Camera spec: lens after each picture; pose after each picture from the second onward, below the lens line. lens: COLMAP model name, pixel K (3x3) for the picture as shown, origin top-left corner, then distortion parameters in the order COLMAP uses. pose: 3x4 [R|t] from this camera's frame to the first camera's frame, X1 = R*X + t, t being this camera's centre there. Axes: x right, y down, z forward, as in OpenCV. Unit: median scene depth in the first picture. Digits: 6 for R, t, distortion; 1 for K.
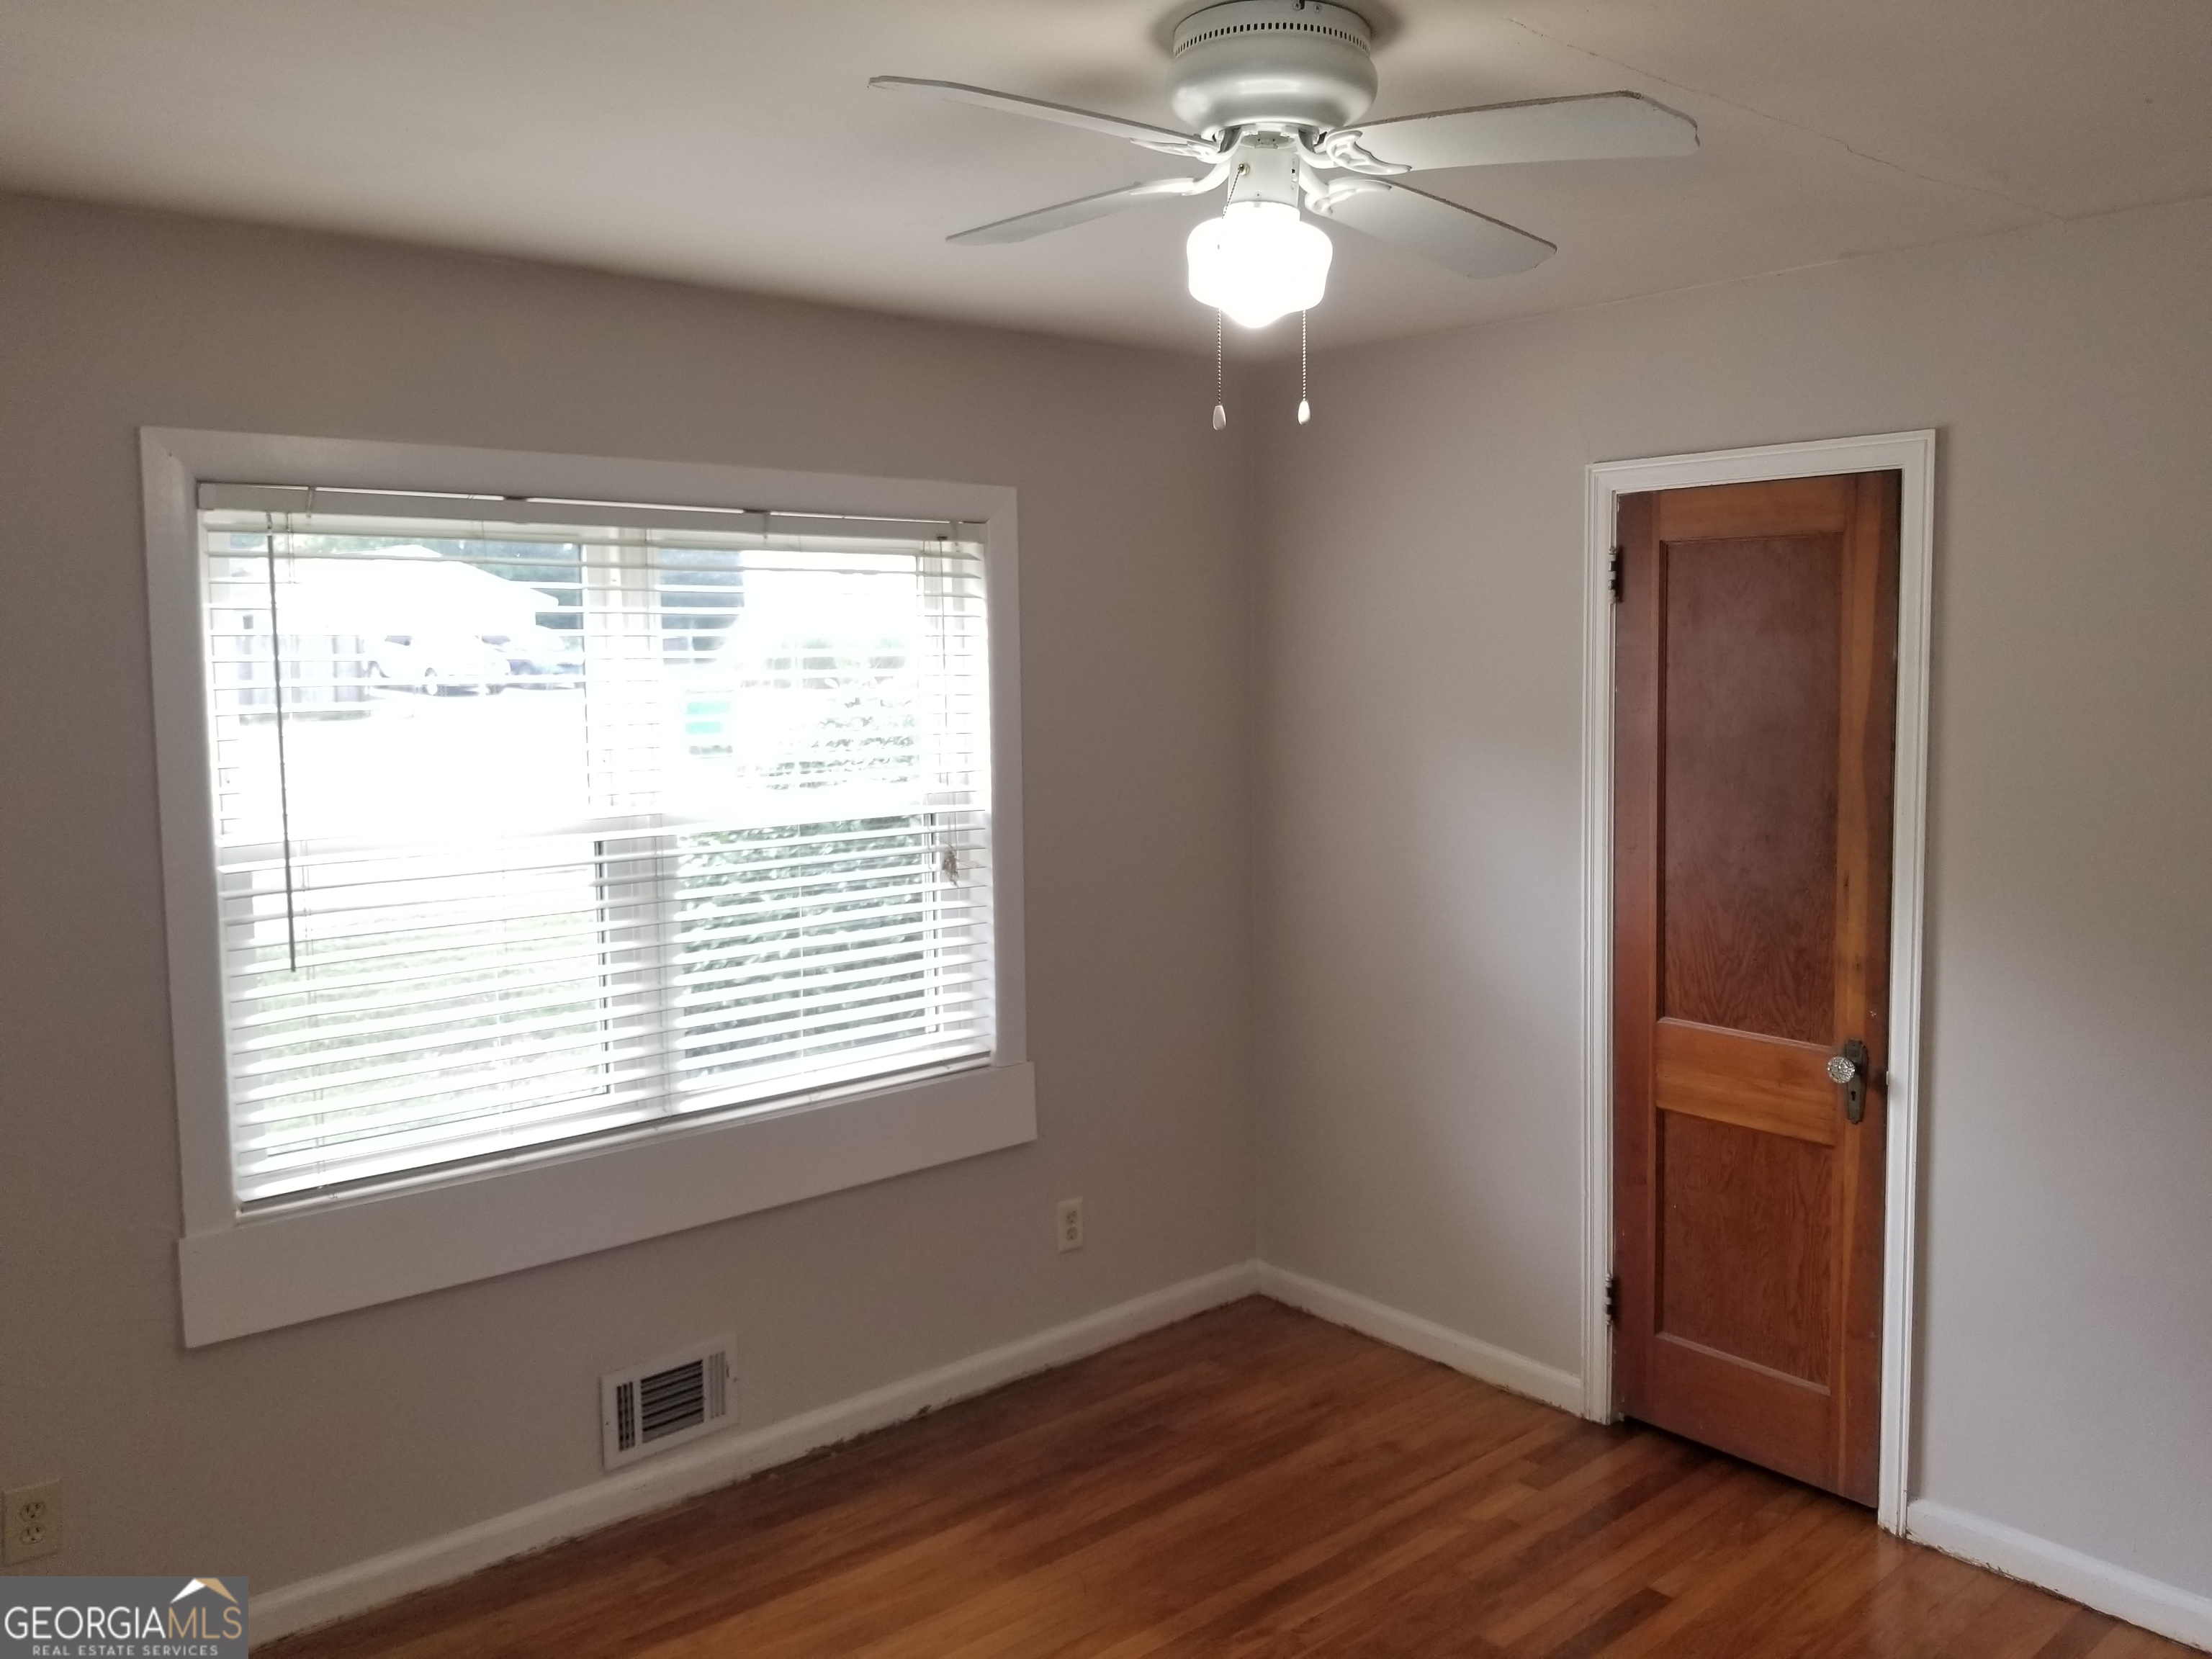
lens RADIAL K [[1794.2, 0, 1112.2], [0, 1794.2, 798.8], [0, 0, 1]] dist [0.001382, 0.000096]
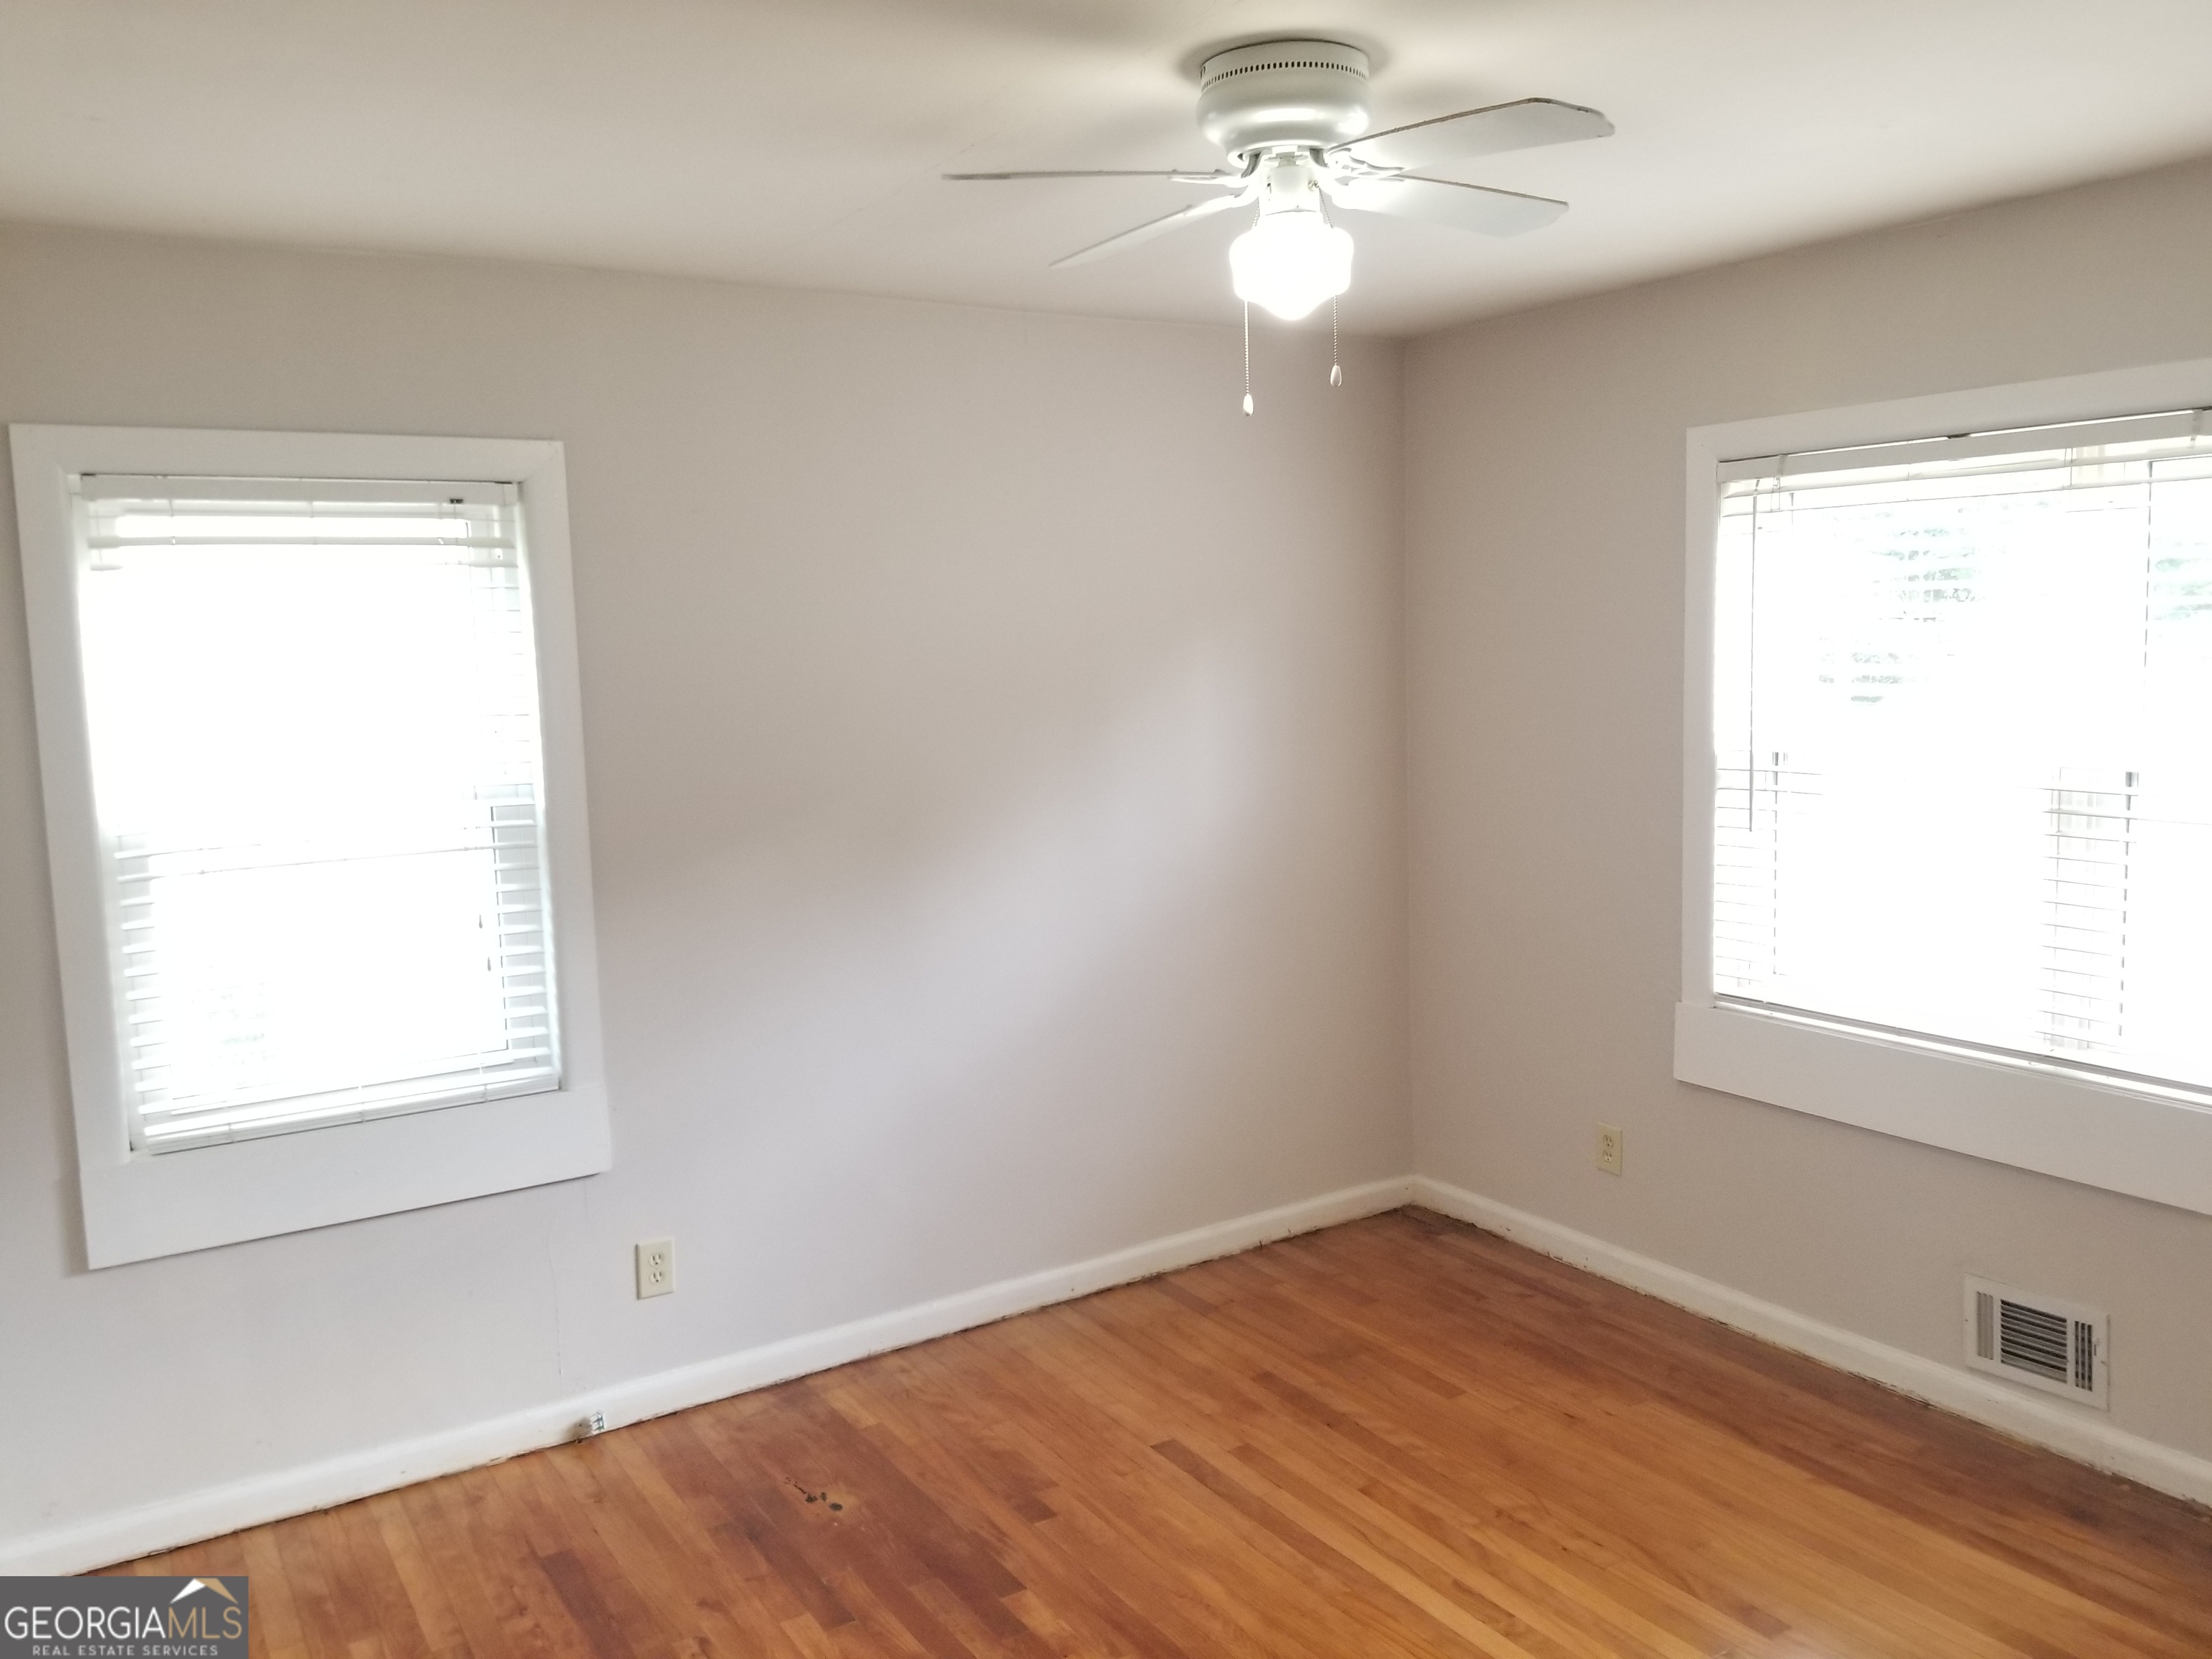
lens RADIAL K [[1734.4, 0, 1106.0], [0, 1734.4, 829.5], [0, 0, 1]] dist [0.044508, -0.002812]
pose [[-0.137831, 0.130403, -0.981834, 0.785471], [-0.055859, 0.988694, 0.139155, -0.051507], [0.988879, 0.074024, -0.128989, 0.637602]]
